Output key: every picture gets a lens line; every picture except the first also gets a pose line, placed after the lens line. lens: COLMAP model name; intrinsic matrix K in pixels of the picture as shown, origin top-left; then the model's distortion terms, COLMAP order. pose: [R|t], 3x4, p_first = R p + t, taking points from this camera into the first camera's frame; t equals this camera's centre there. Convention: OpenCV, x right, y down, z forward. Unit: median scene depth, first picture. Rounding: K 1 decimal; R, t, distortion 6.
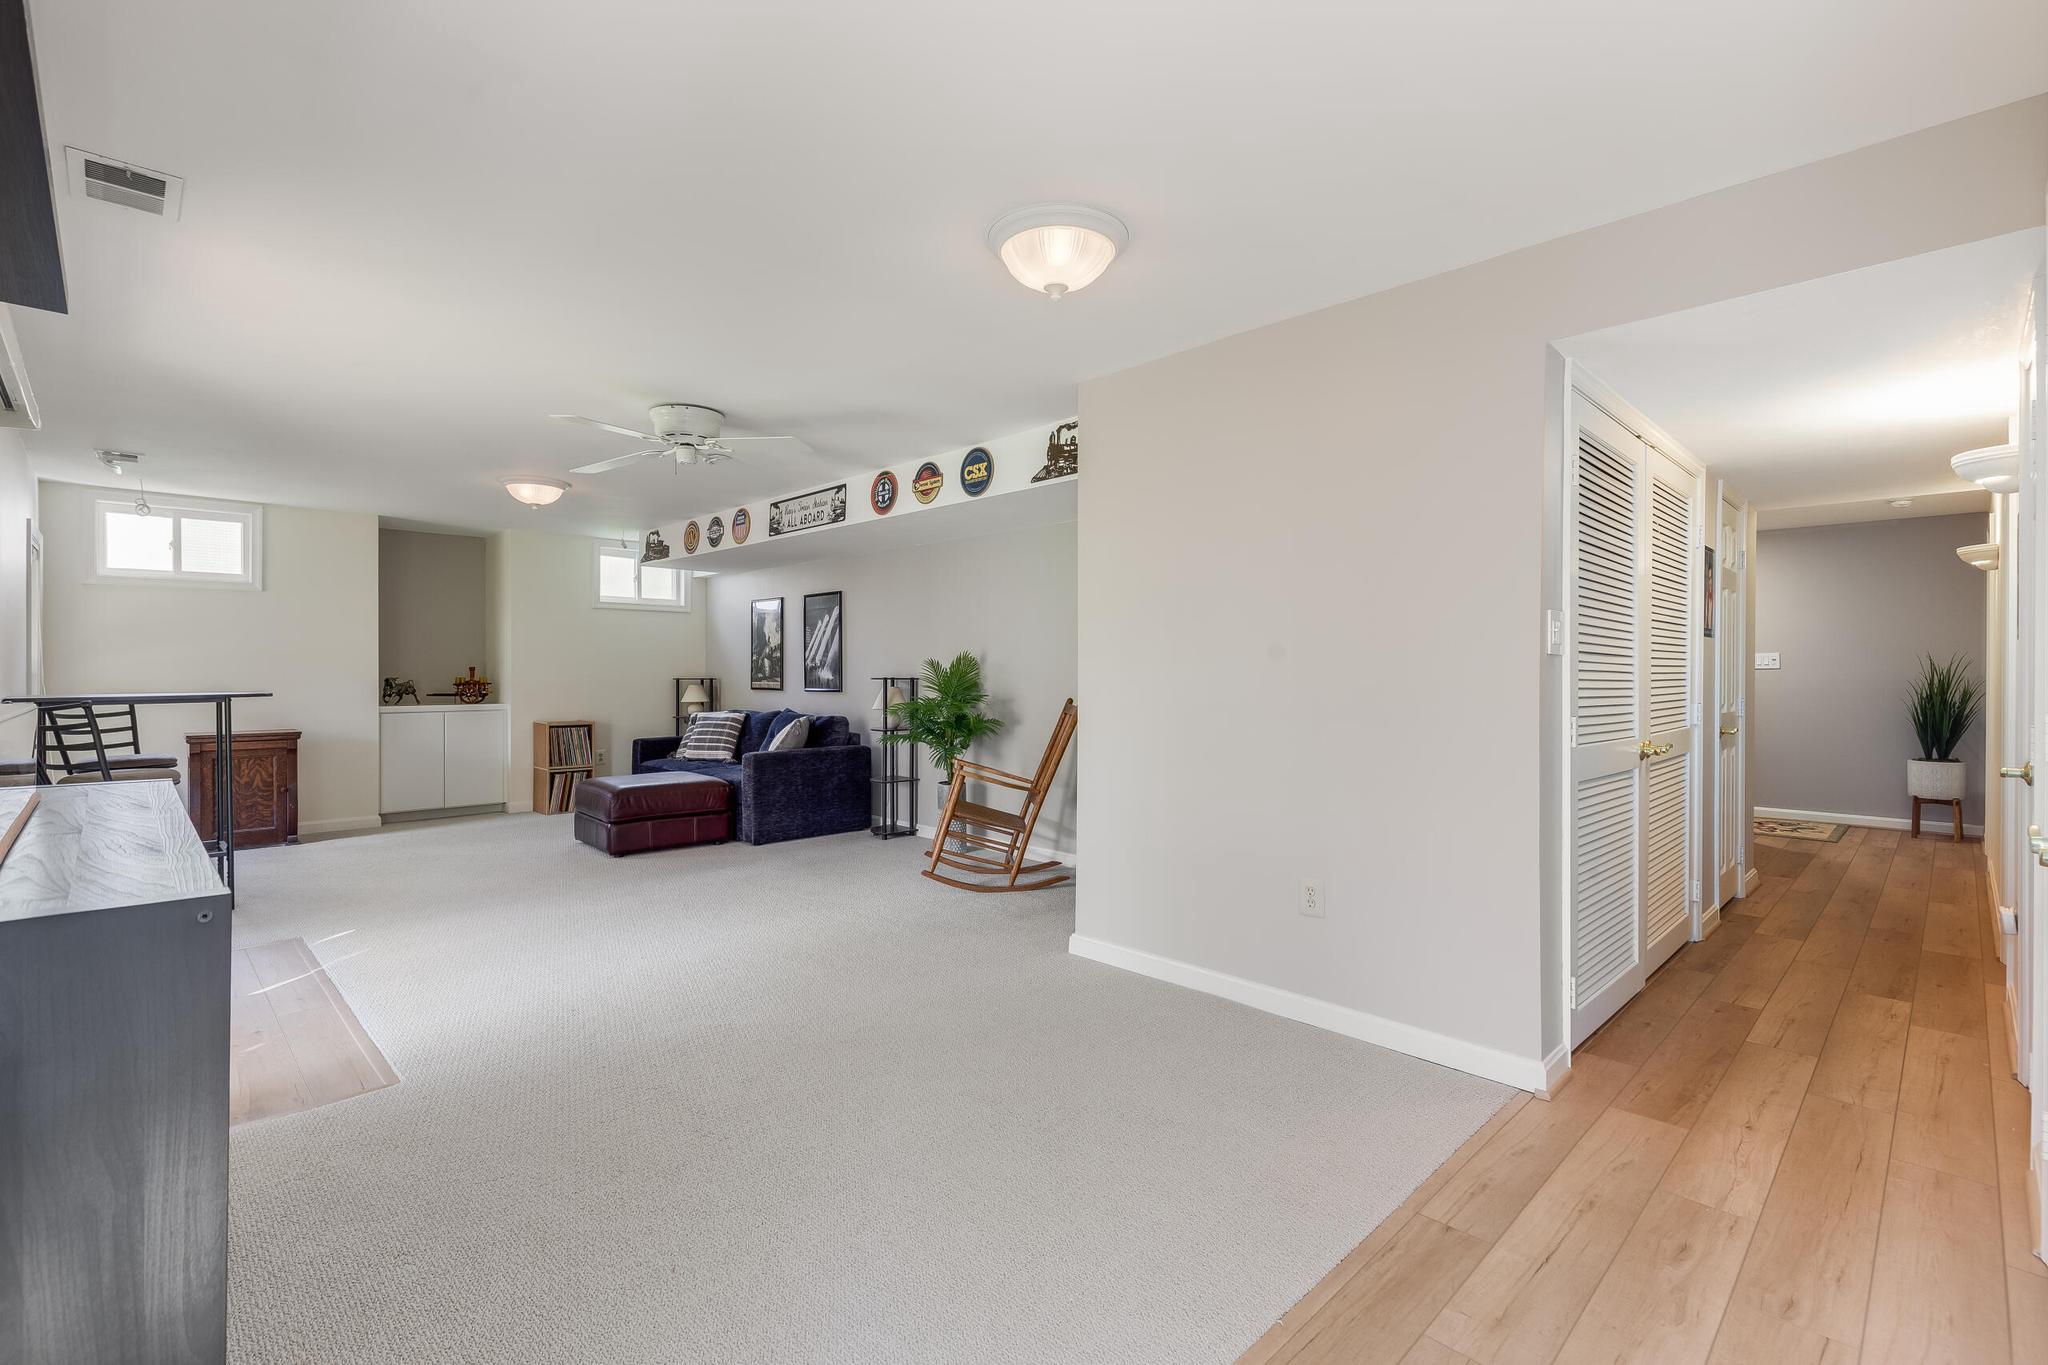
lens RADIAL K [[918.8, 0, 1022.5], [0, 918.8, 677.3], [0, 0, 1]] dist [0.002424, -0.001107]
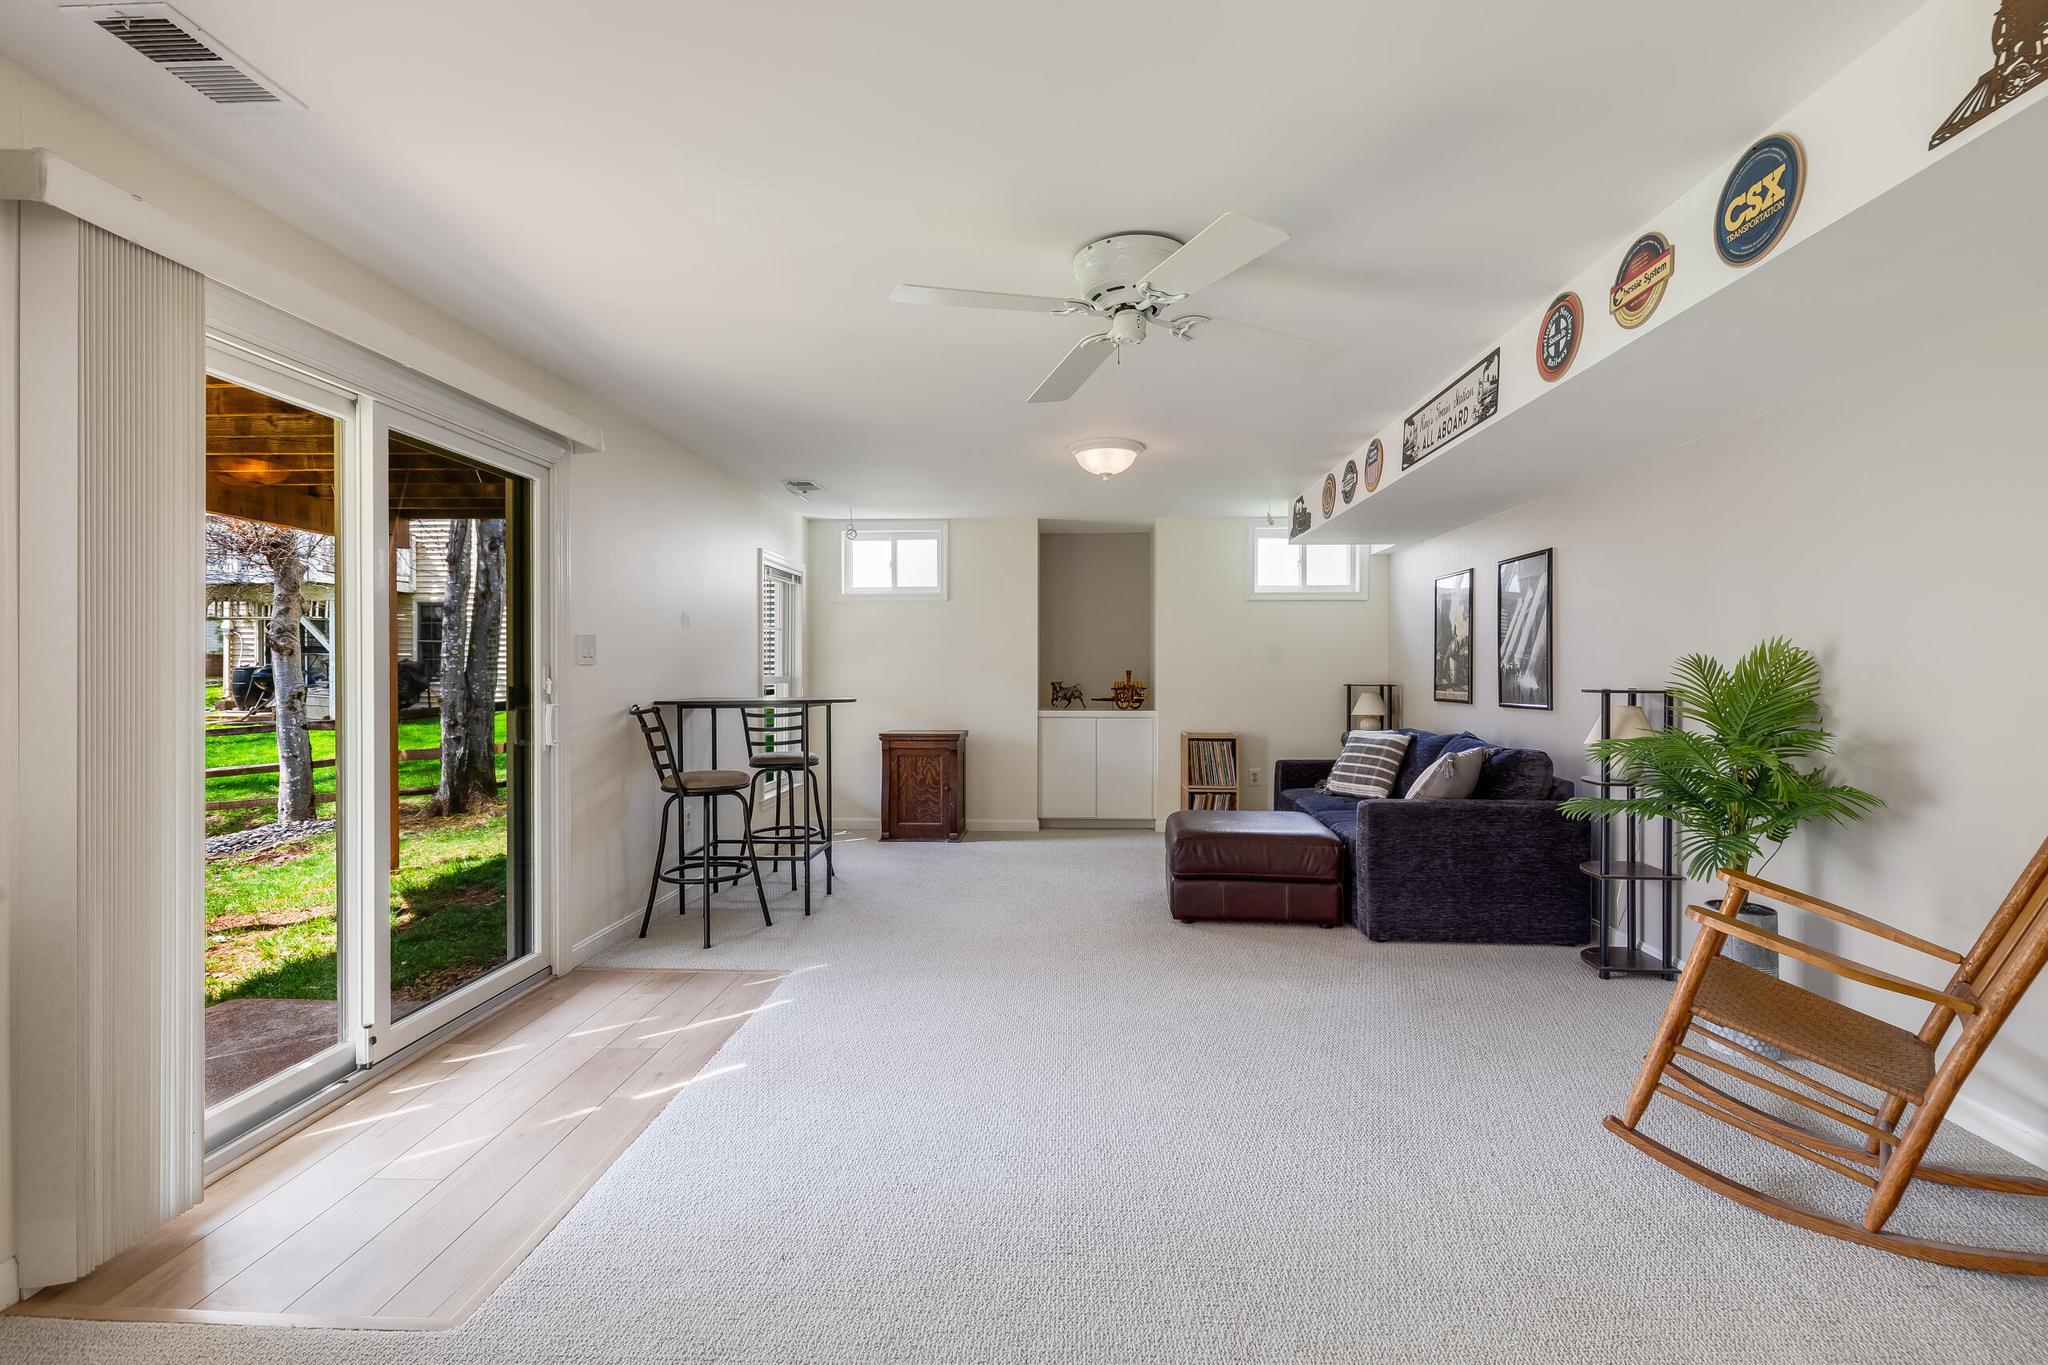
lens RADIAL K [[918.8, 0, 1017.9], [0, 918.8, 675.6], [0, 0, 1]] dist [0.002424, -0.001107]
pose [[0.670958, 0.002350, -0.741492, 0.025408], [-0.004333, 0.999990, -0.000752, -0.006027], [0.741483, 0.003717, 0.670961, 0.353008]]
